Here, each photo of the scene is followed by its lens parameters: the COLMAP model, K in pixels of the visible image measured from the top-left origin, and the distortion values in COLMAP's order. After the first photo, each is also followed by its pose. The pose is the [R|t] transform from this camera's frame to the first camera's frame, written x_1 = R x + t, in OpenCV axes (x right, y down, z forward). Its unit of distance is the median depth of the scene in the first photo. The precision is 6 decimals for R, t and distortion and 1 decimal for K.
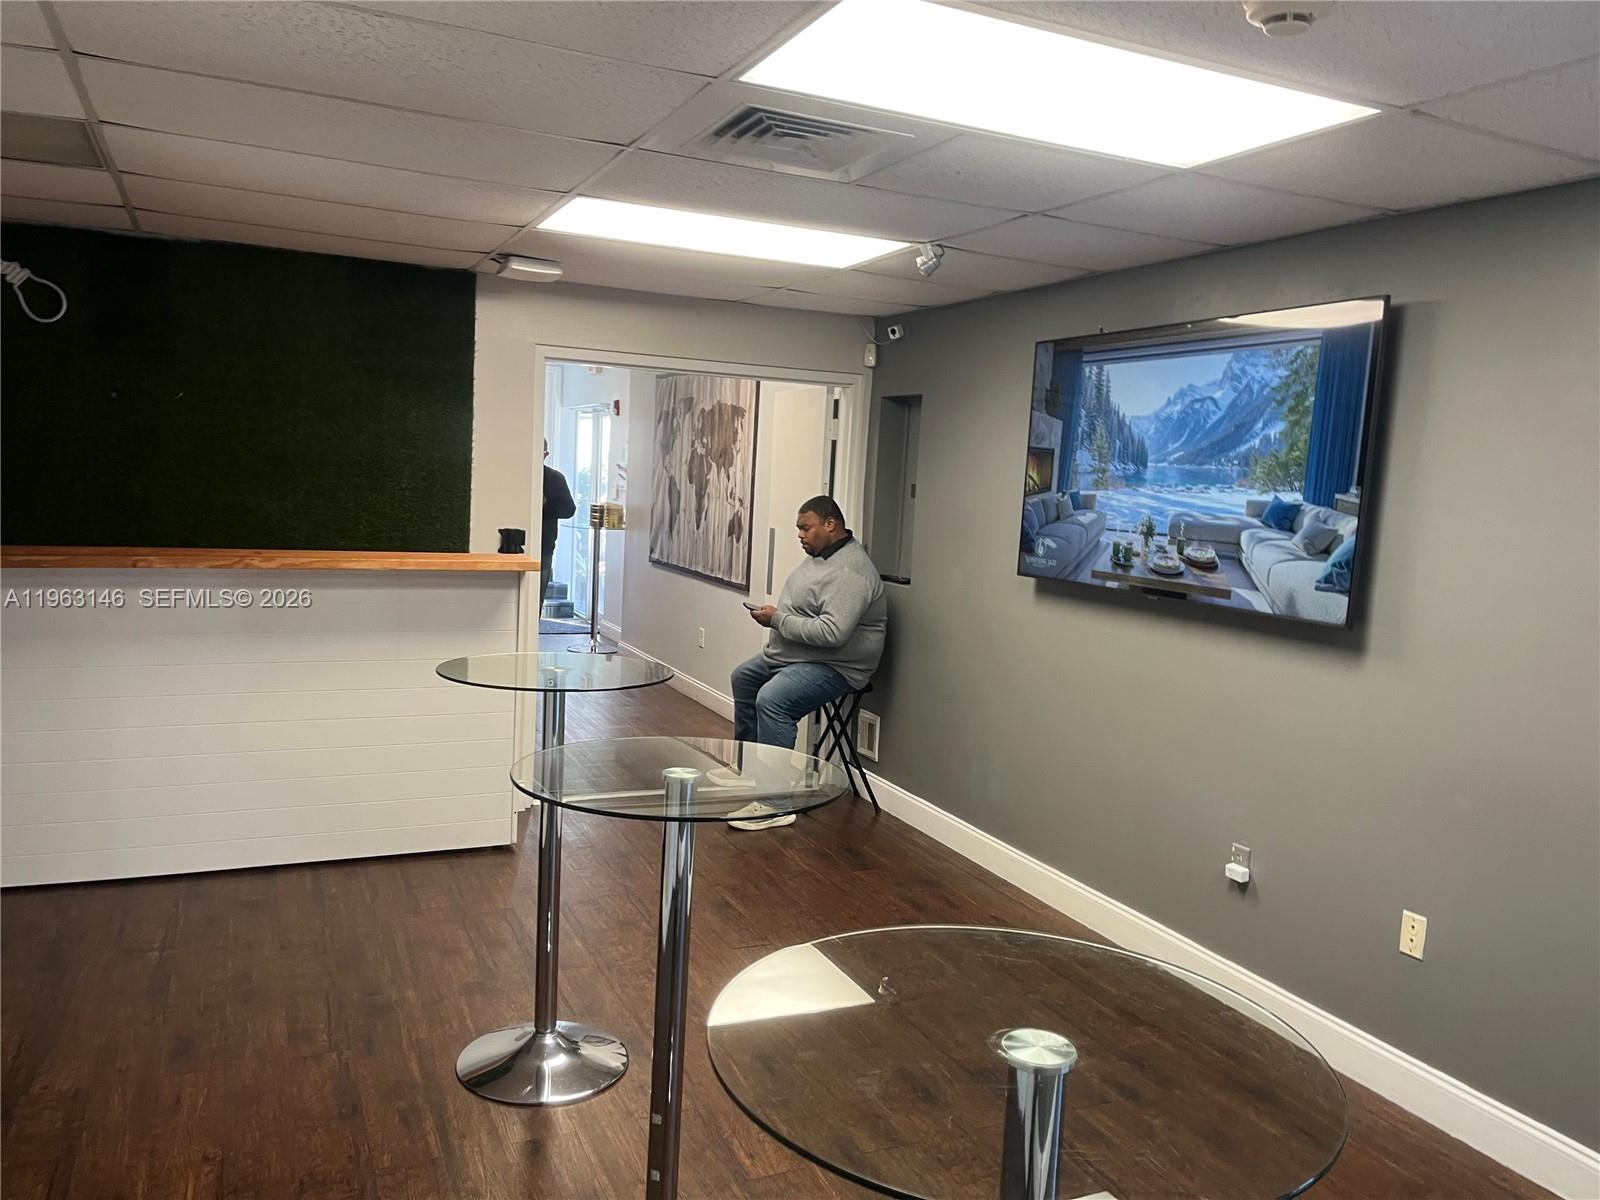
lens RADIAL K [[1214.3, 0, 785.3], [0, 1214.3, 605.0], [0, 0, 1]] dist [0.041684, -0.026020]
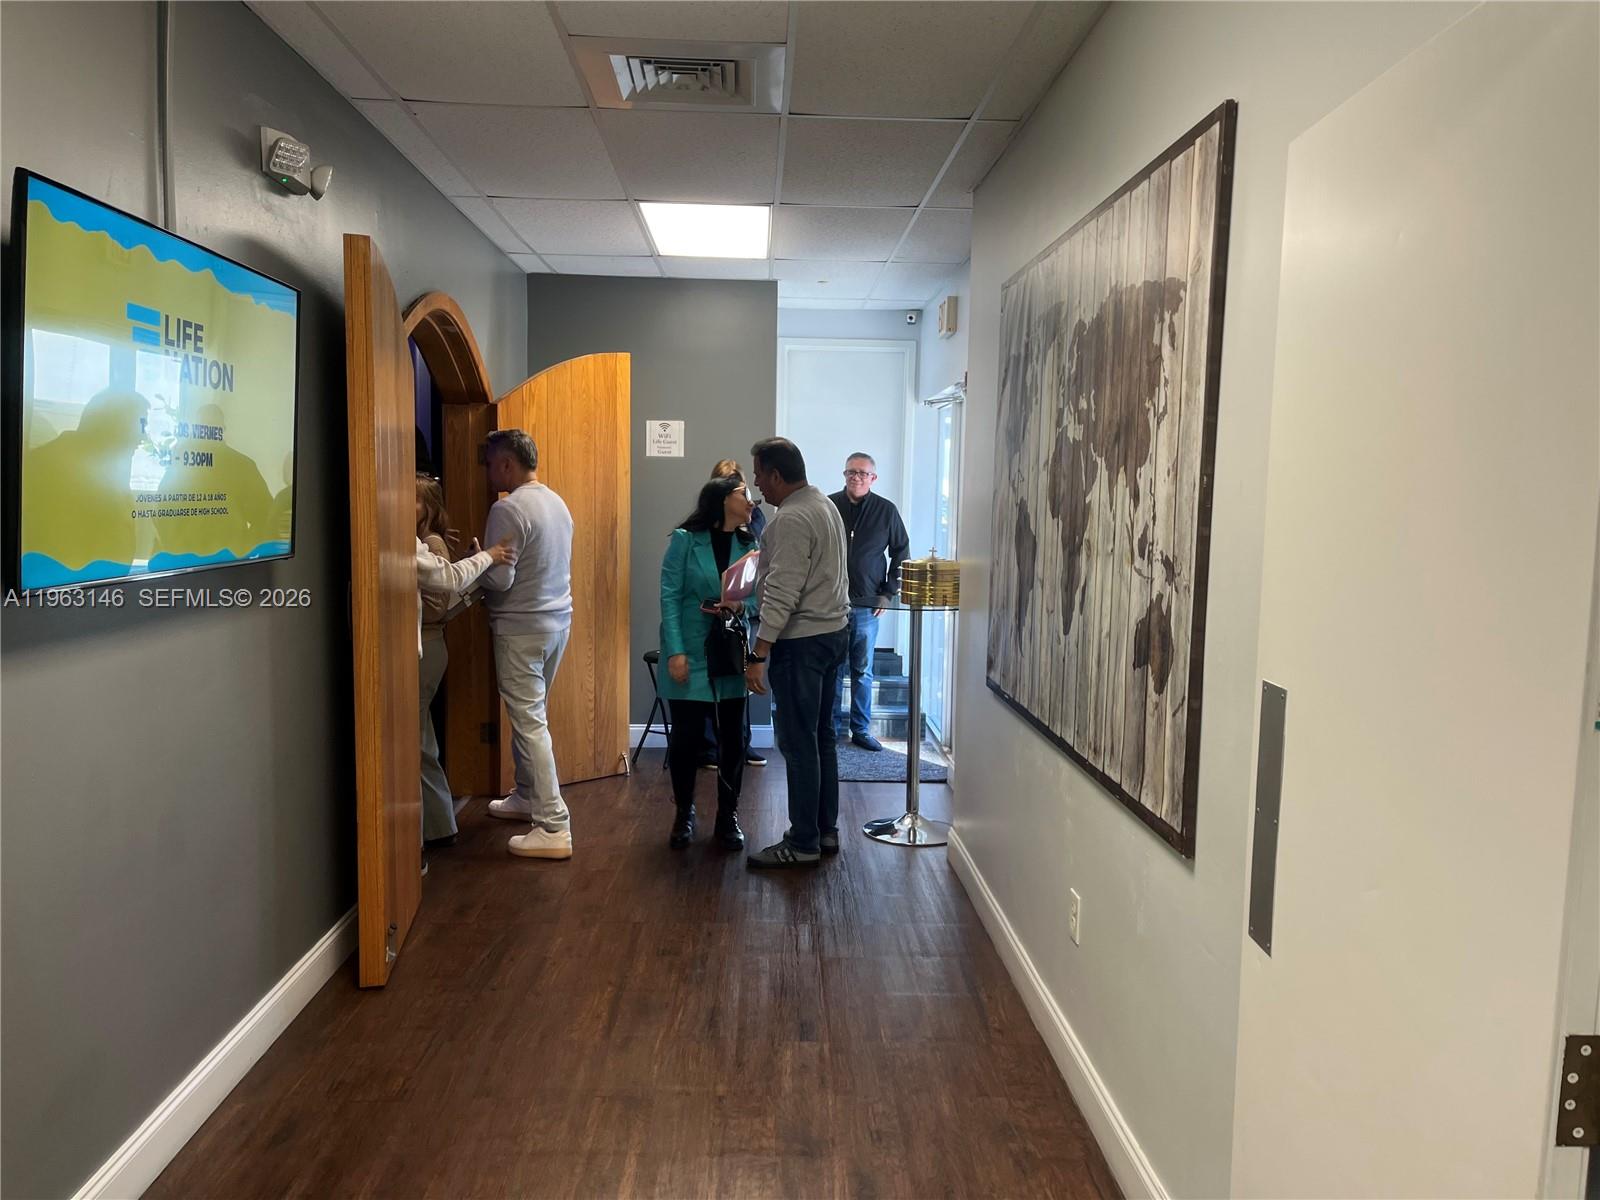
lens RADIAL K [[1214.3, 0, 794.2], [0, 1214.3, 610.0], [0, 0, 1]] dist [0.041684, -0.026020]
pose [[0.927227, -0.001327, -0.374498, -0.009988], [-0.008884, 0.999634, -0.025540, -0.087308], [0.374395, 0.027008, 0.926876, 0.894155]]
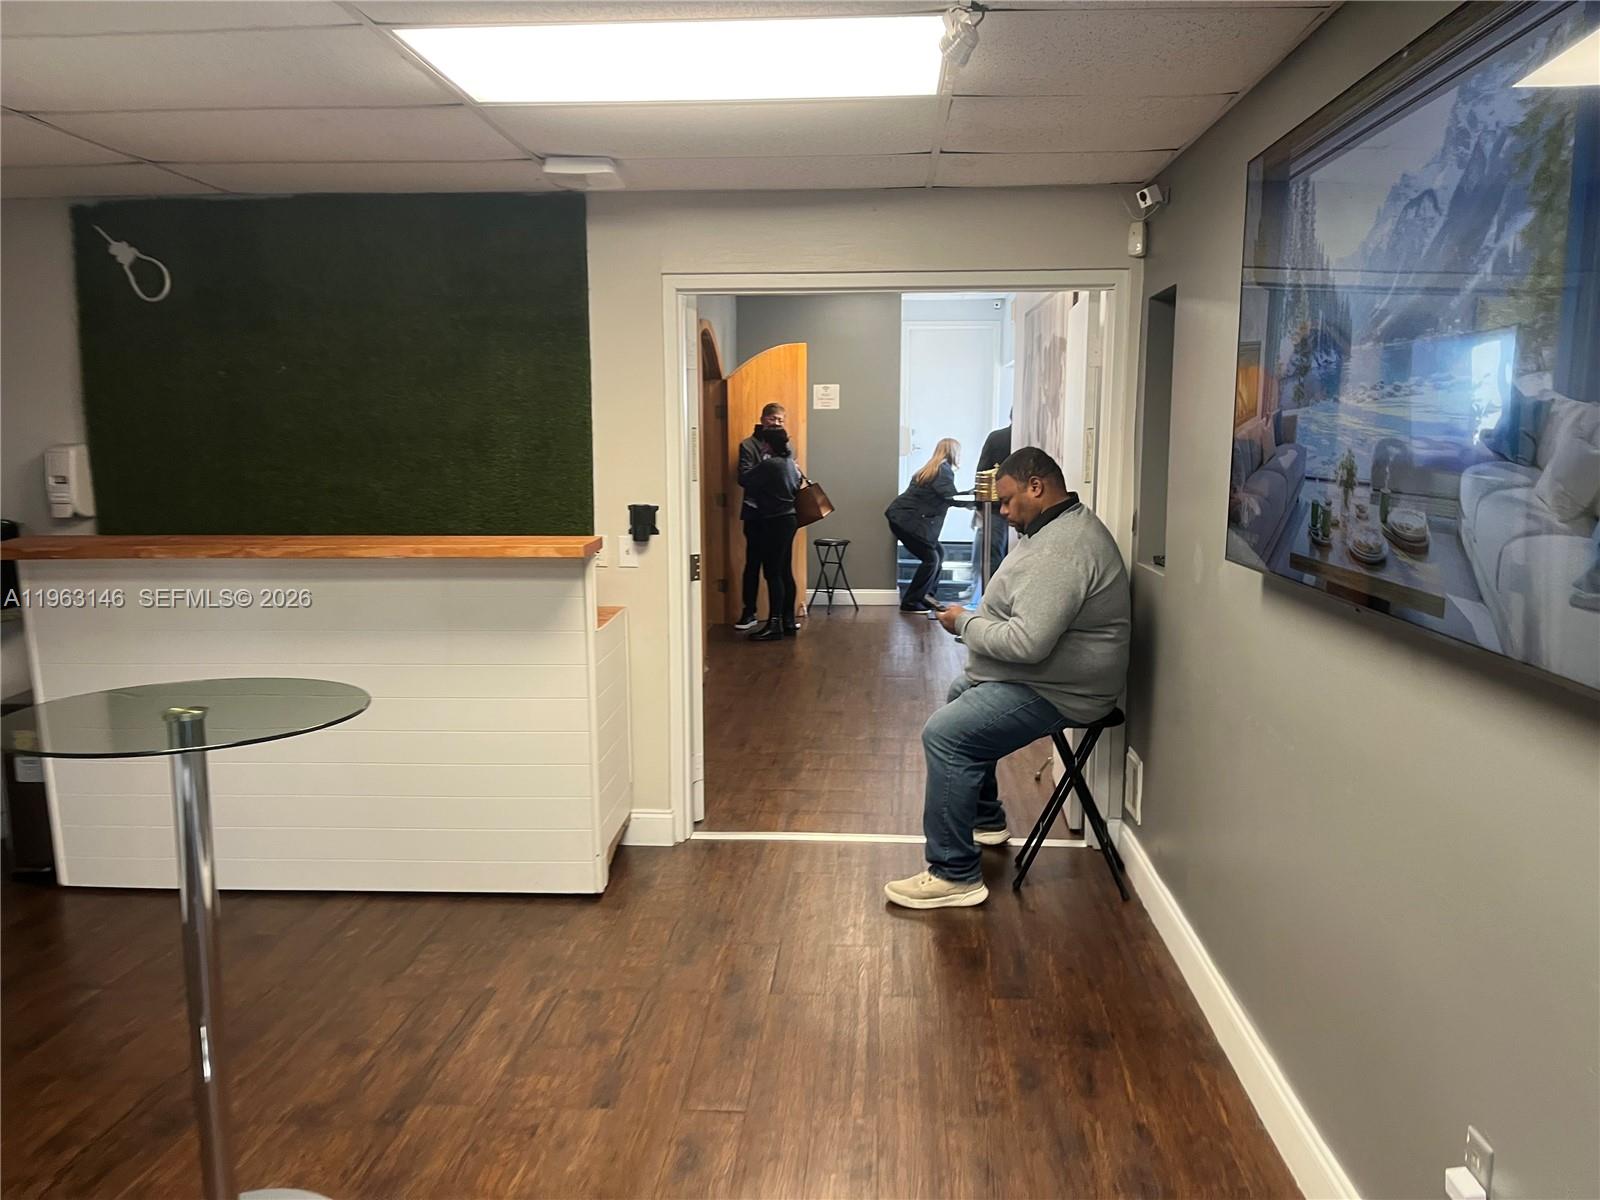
lens RADIAL K [[1214.3, 0, 803.2], [0, 1214.3, 607.5], [0, 0, 1]] dist [0.041684, -0.026020]
pose [[0.885882, 0.013638, -0.463709, 0.242706], [-0.003039, 0.999717, 0.023595, -0.012538], [0.463900, -0.019493, 0.885673, 0.312252]]
